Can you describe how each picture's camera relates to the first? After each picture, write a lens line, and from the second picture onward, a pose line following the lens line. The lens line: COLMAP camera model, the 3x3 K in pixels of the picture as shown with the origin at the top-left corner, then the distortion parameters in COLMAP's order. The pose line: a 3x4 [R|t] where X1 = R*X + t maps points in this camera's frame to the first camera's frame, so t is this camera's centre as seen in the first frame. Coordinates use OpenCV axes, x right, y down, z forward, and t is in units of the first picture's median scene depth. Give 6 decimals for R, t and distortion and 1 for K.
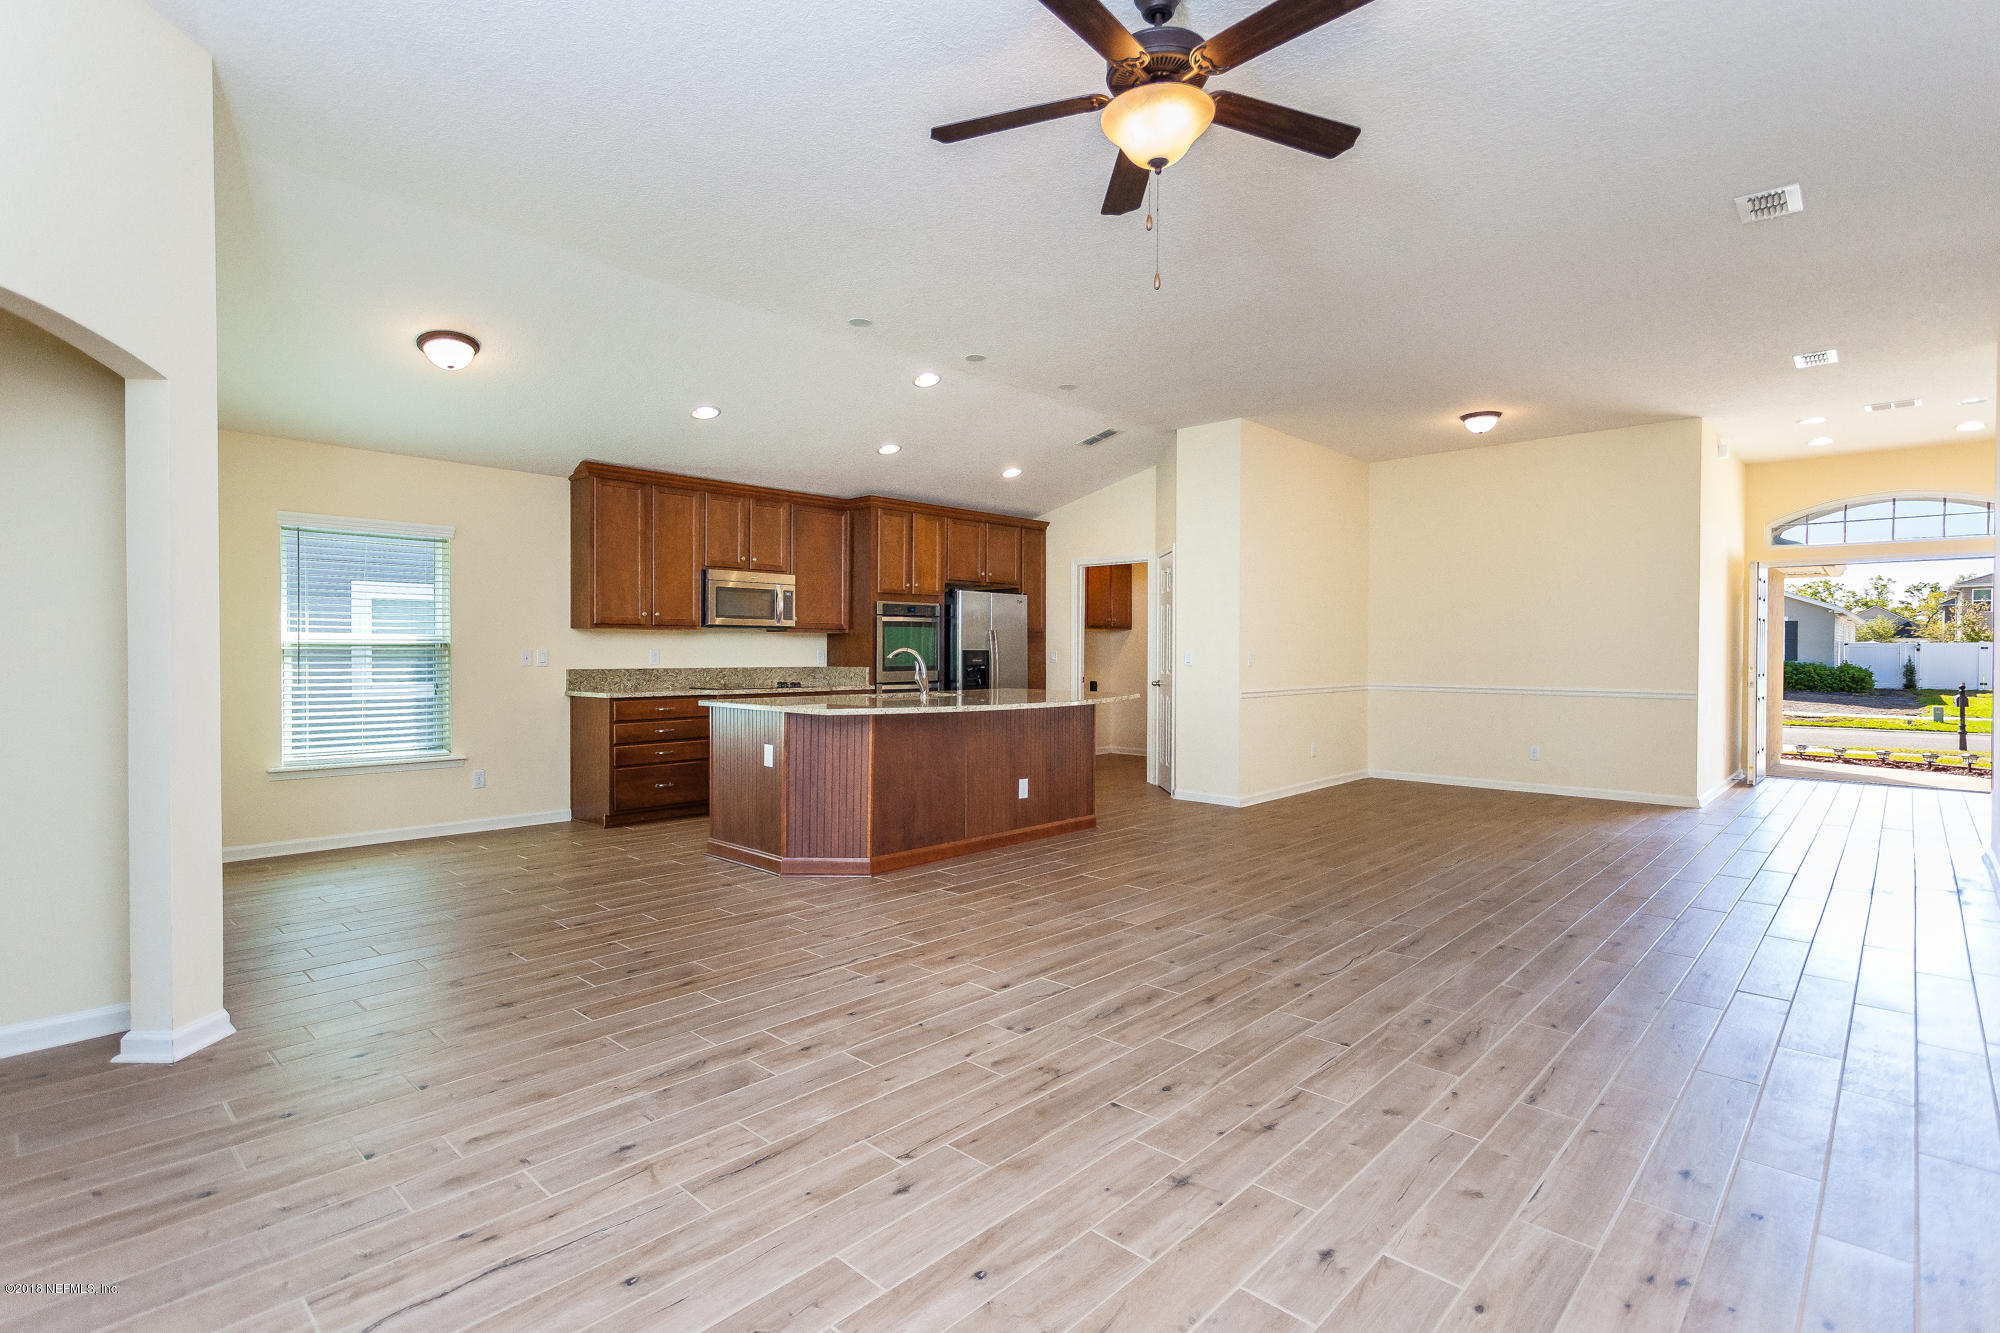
lens RADIAL K [[958.5, 0, 1000.0], [0, 958.5, 666.5], [0, 0, 1]] dist [0.003059, 0.001209]
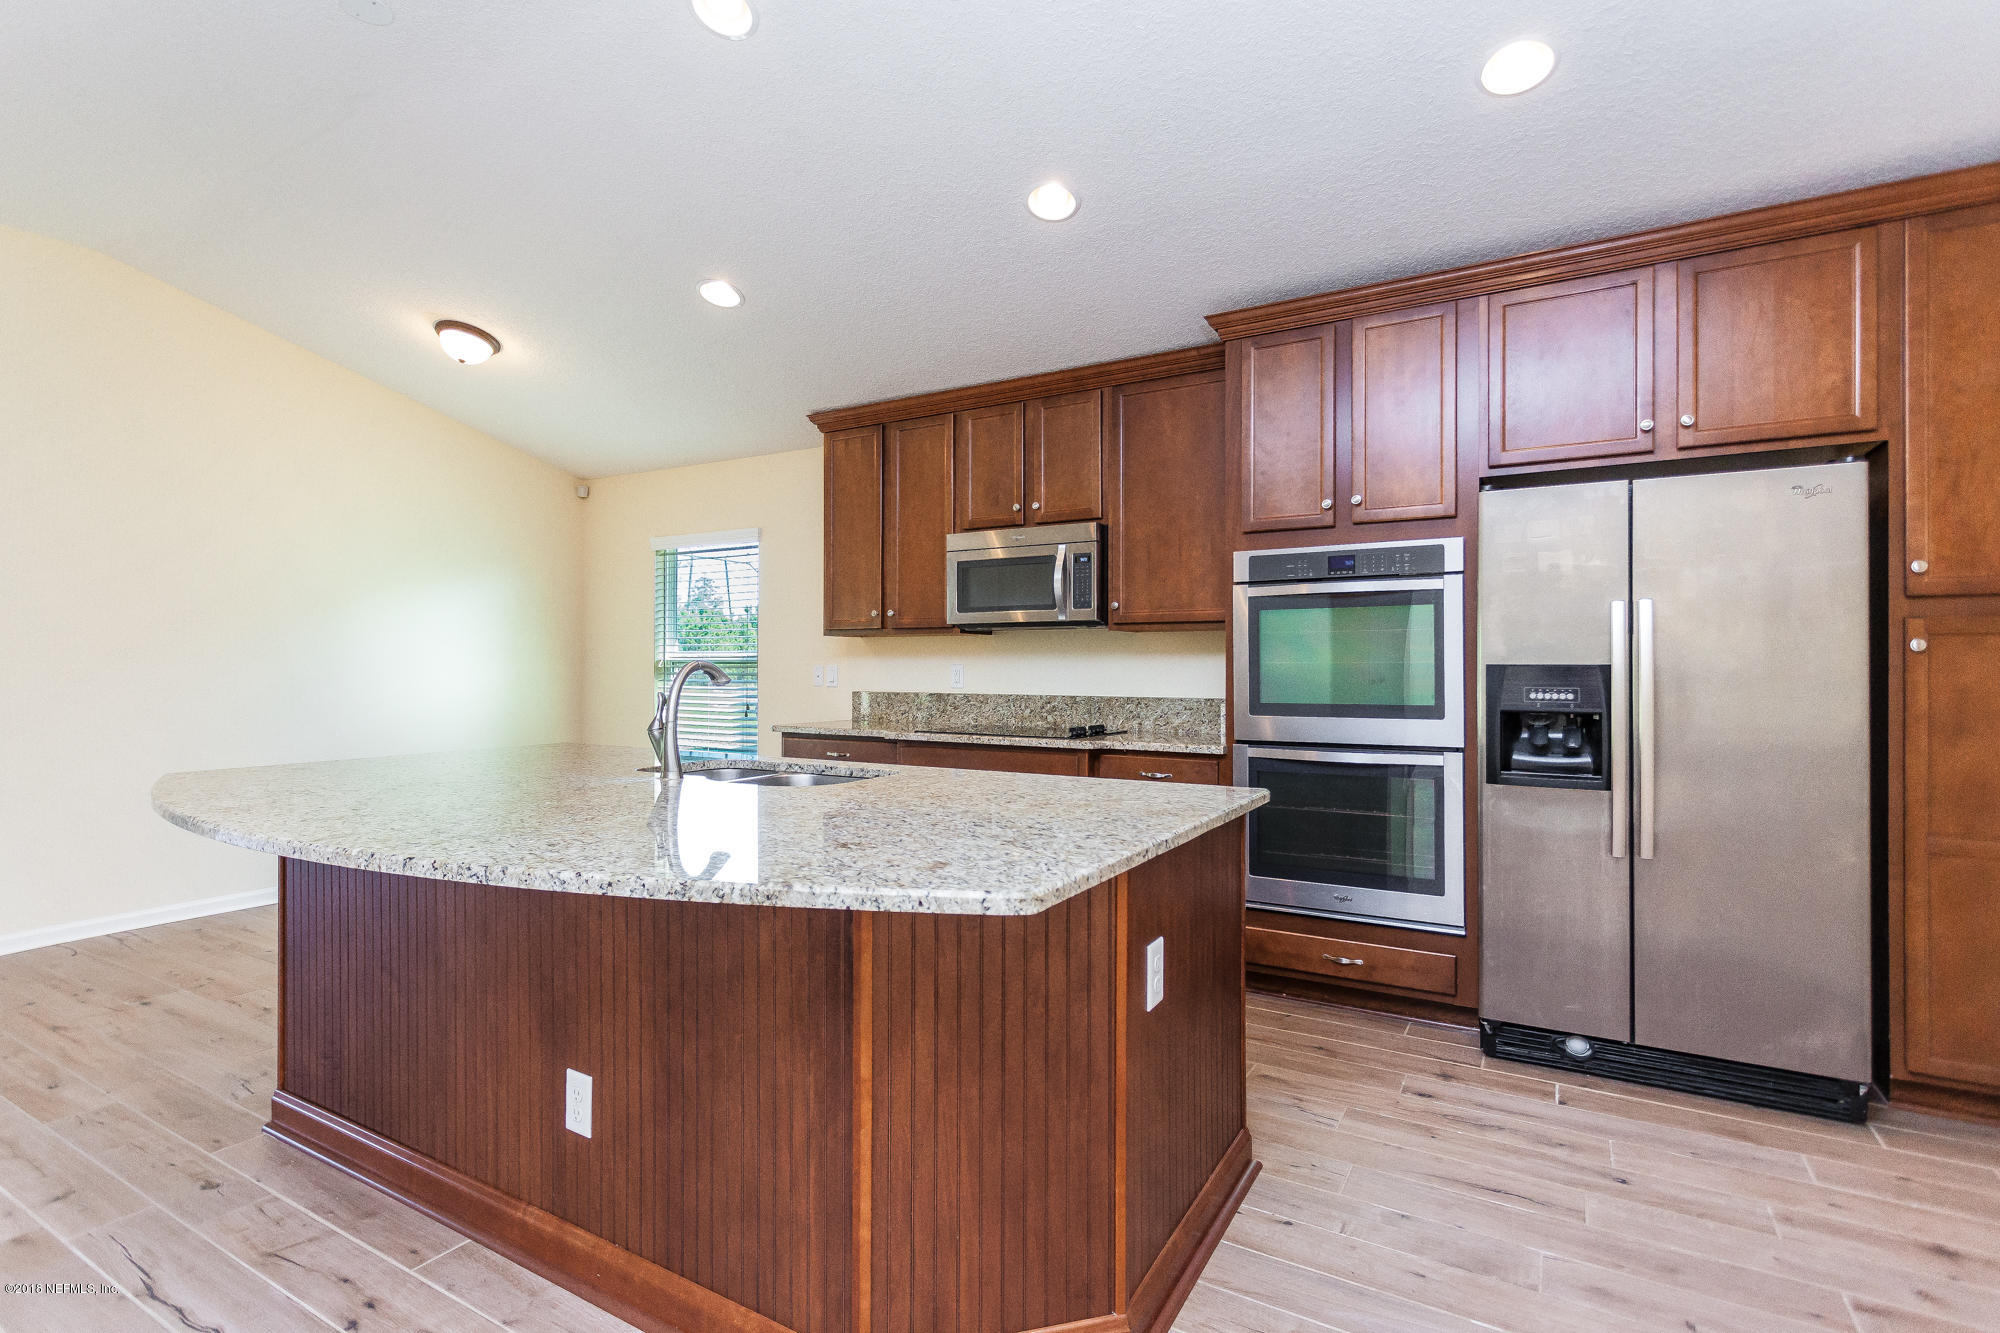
lens RADIAL K [[958.5, 0, 1000.0], [0, 958.5, 666.5], [0, 0, 1]] dist [0.003059, 0.001209]
pose [[0.223185, -0.001872, -0.974774, 0.323679], [-0.017150, 0.999836, -0.005847, -0.014384], [0.974625, 0.018022, 0.223117, 0.954546]]
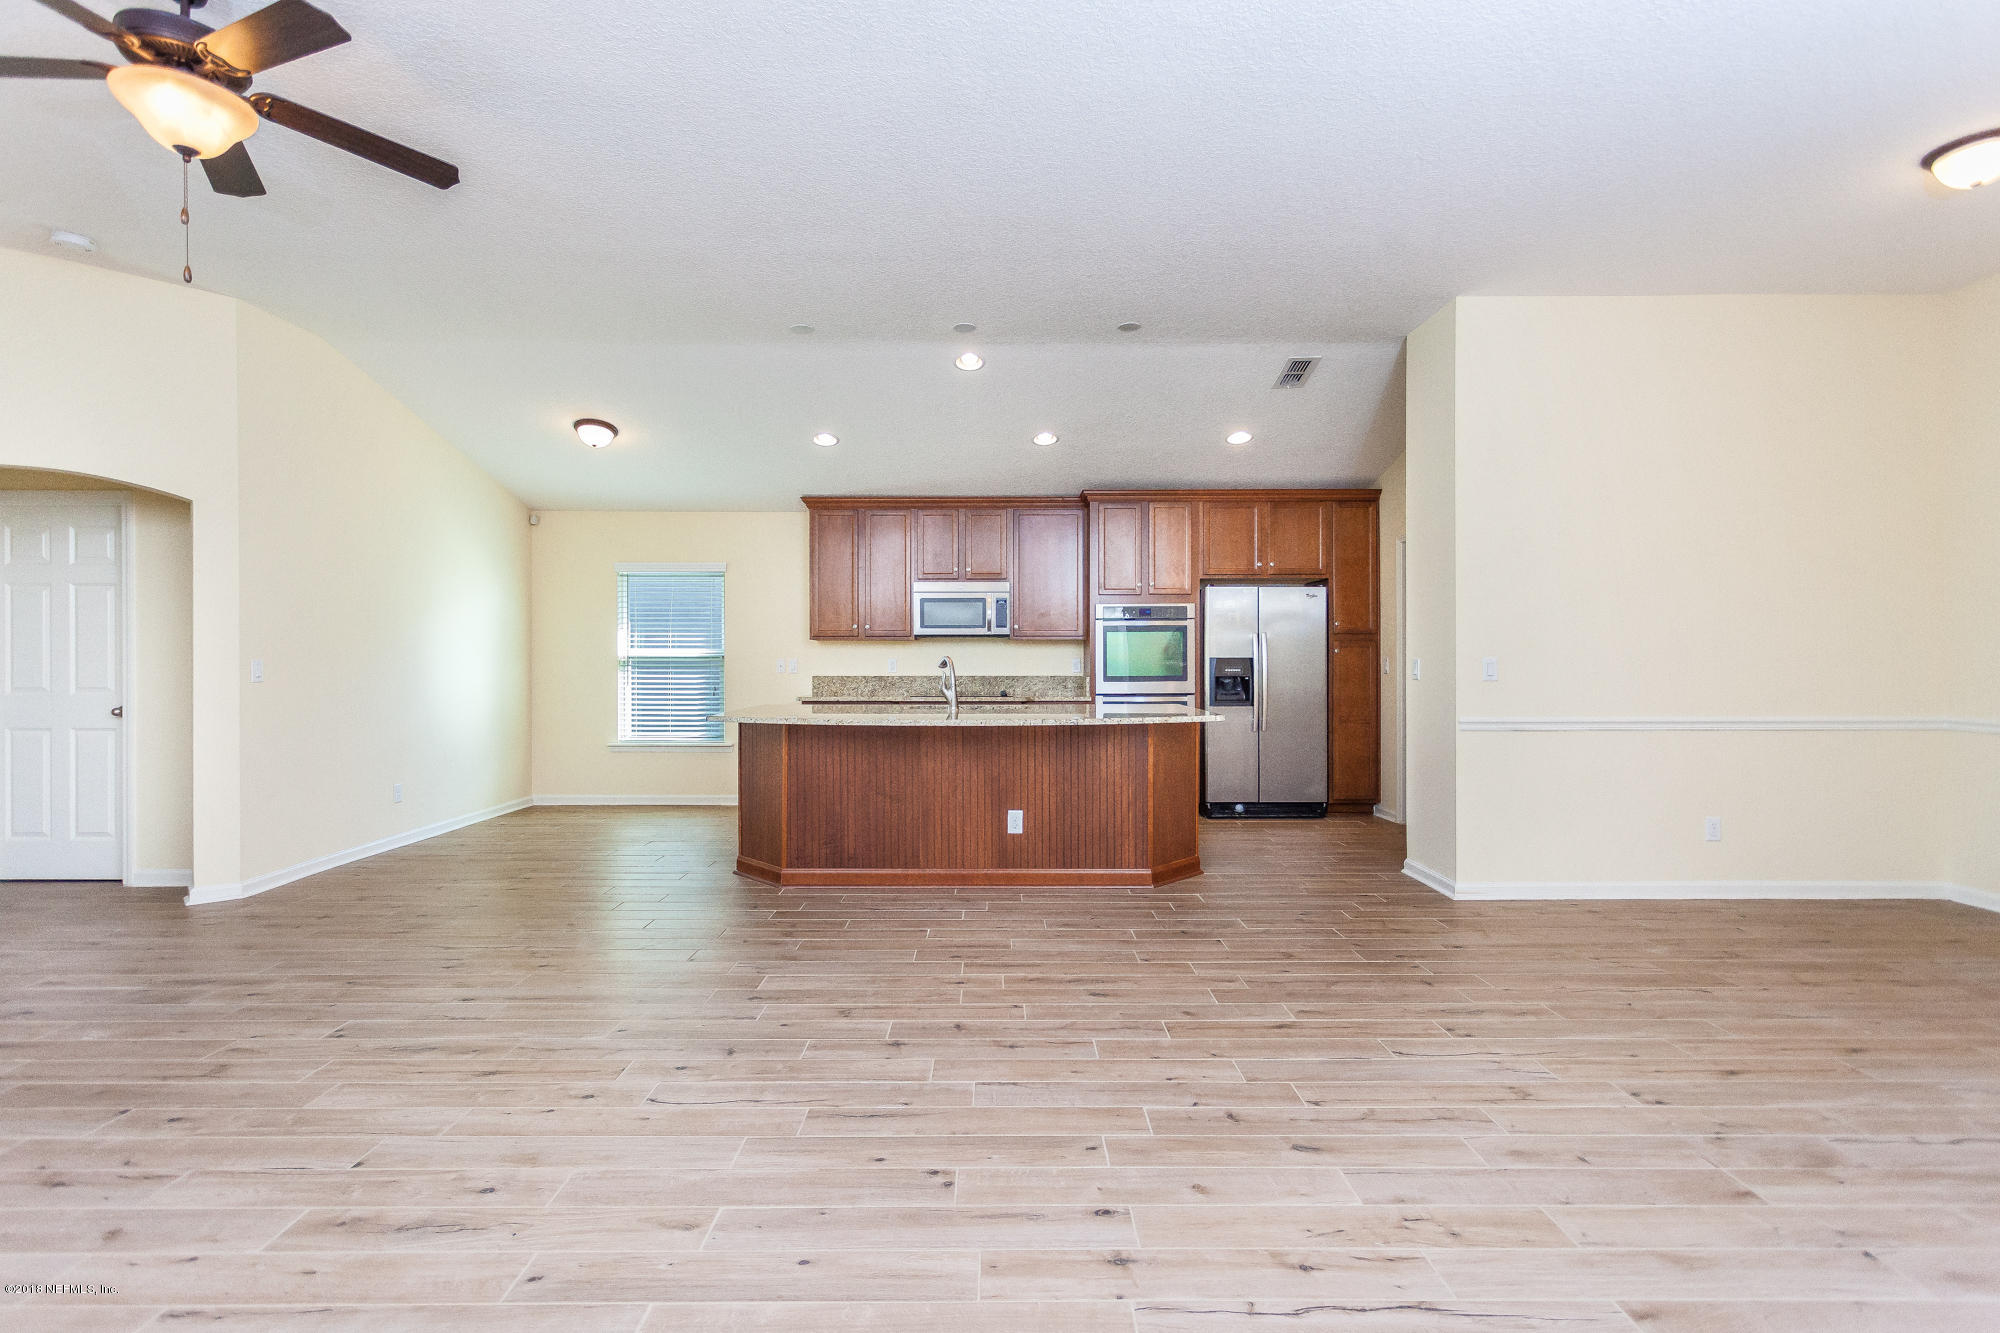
lens RADIAL K [[958.5, 0, 1000.0], [0, 958.5, 666.5], [0, 0, 1]] dist [0.003059, 0.001209]
pose [[0.688512, 0.001954, -0.725222, 0.560367], [-0.008469, 0.999950, -0.005346, -0.004000], [0.725175, 0.009822, 0.688494, 0.366224]]
